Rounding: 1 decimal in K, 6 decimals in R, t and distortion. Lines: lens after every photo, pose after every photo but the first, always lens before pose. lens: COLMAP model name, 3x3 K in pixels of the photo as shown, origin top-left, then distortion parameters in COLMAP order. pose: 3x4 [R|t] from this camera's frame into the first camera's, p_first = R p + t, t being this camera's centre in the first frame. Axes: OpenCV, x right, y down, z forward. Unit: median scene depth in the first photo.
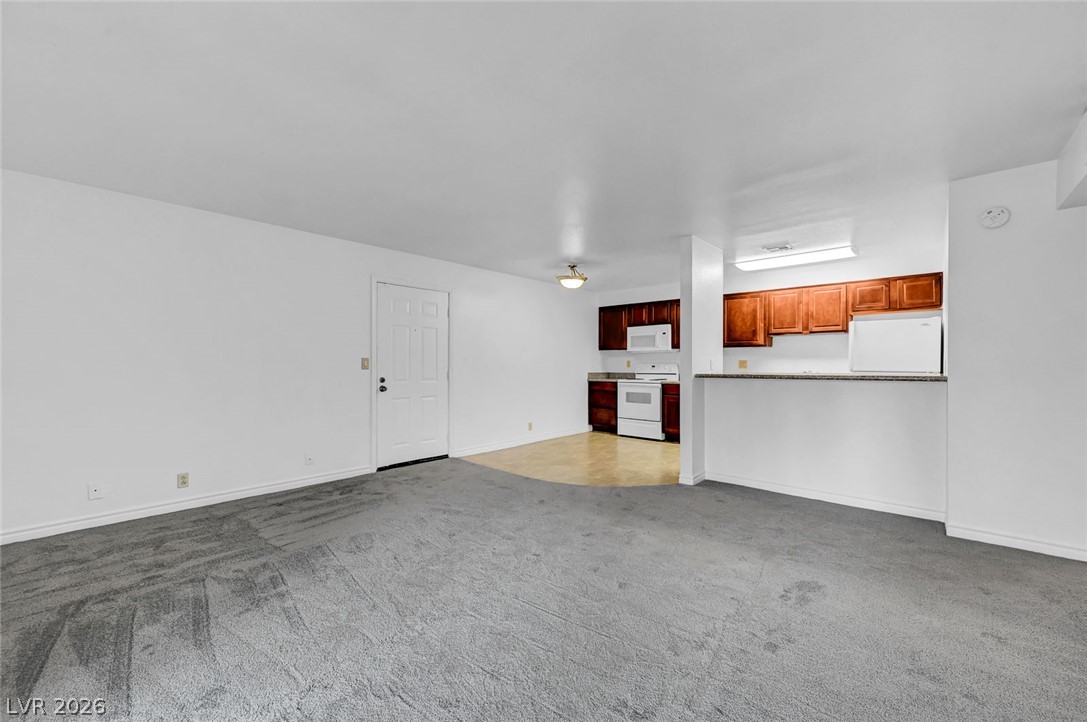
lens RADIAL K [[427.5, 0, 545.8], [0, 427.5, 365.6], [0, 0, 1]] dist [-0.001647, 0.000156]
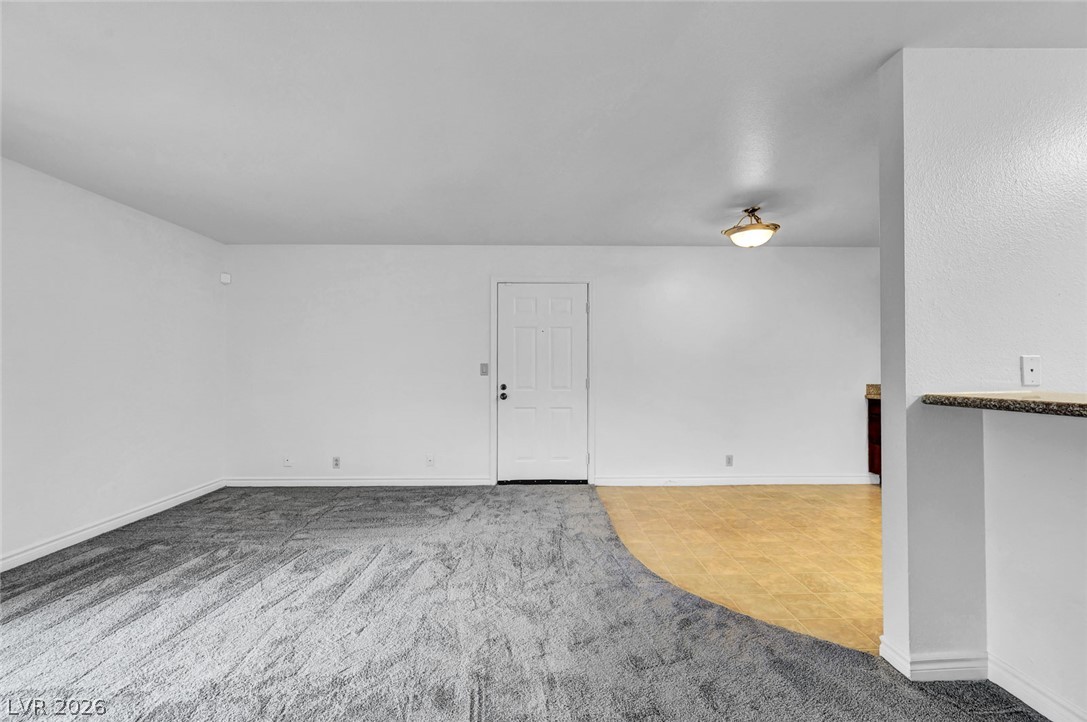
lens RADIAL K [[425.4, 0, 547.3], [0, 425.4, 366.0], [0, 0, 1]] dist [-0.002446, 0.000085]
pose [[0.686048, -0.007812, -0.727514, 0.304318], [-0.002107, 0.999917, -0.012723, -0.000626], [0.727553, 0.010261, 0.685975, 0.370283]]
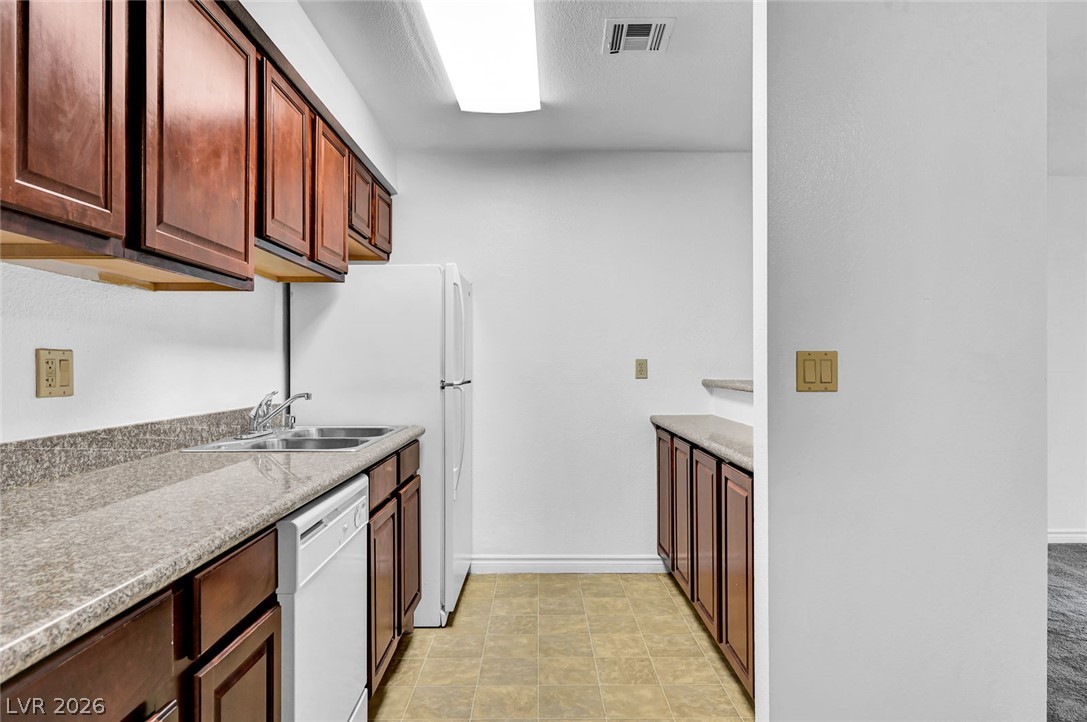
lens RADIAL K [[645.0, 0, 545.8], [0, 645.0, 364.7], [0, 0, 1]] dist [-0.002305, -0.000977]
pose [[-0.678694, 0.000508, 0.734421, 0.175150], [0.005814, 0.999972, 0.004682, -0.007168], [-0.734398, 0.007447, -0.678678, 1.190499]]
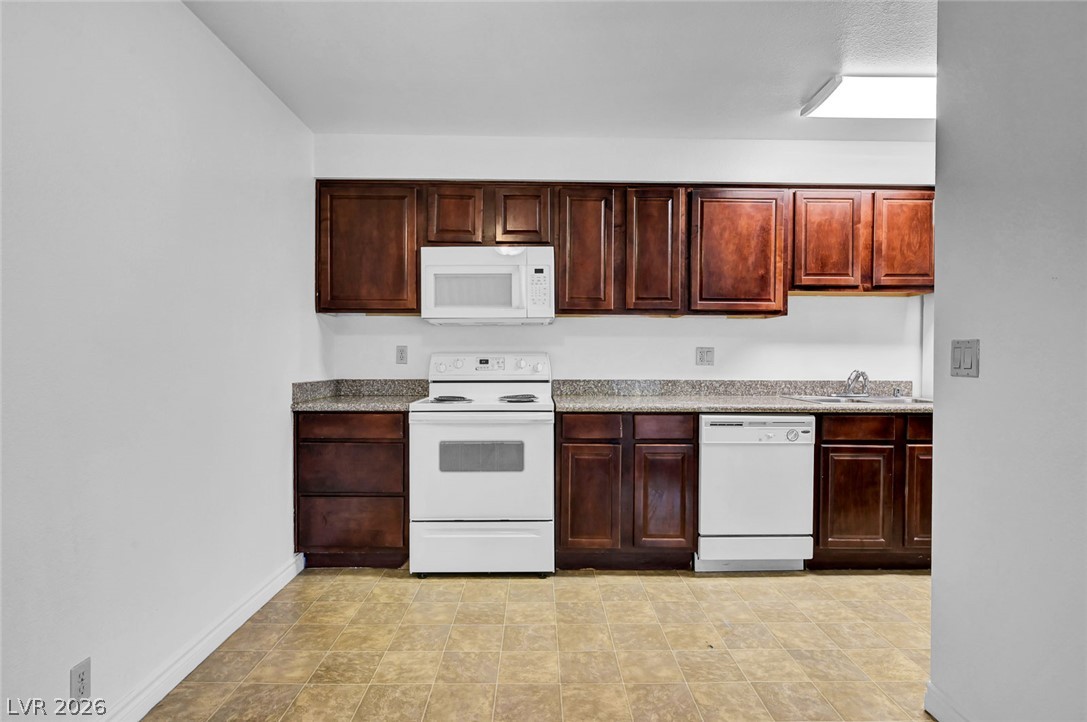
lens RADIAL K [[581.8, 0, 549.3], [0, 581.8, 365.2], [0, 0, 1]] dist [-0.001208, -0.000026]
pose [[0.729101, -0.009698, 0.684337, -0.069204], [0.001274, 0.999917, 0.012813, -0.001981], [-0.684405, -0.008470, 0.729053, 0.782852]]
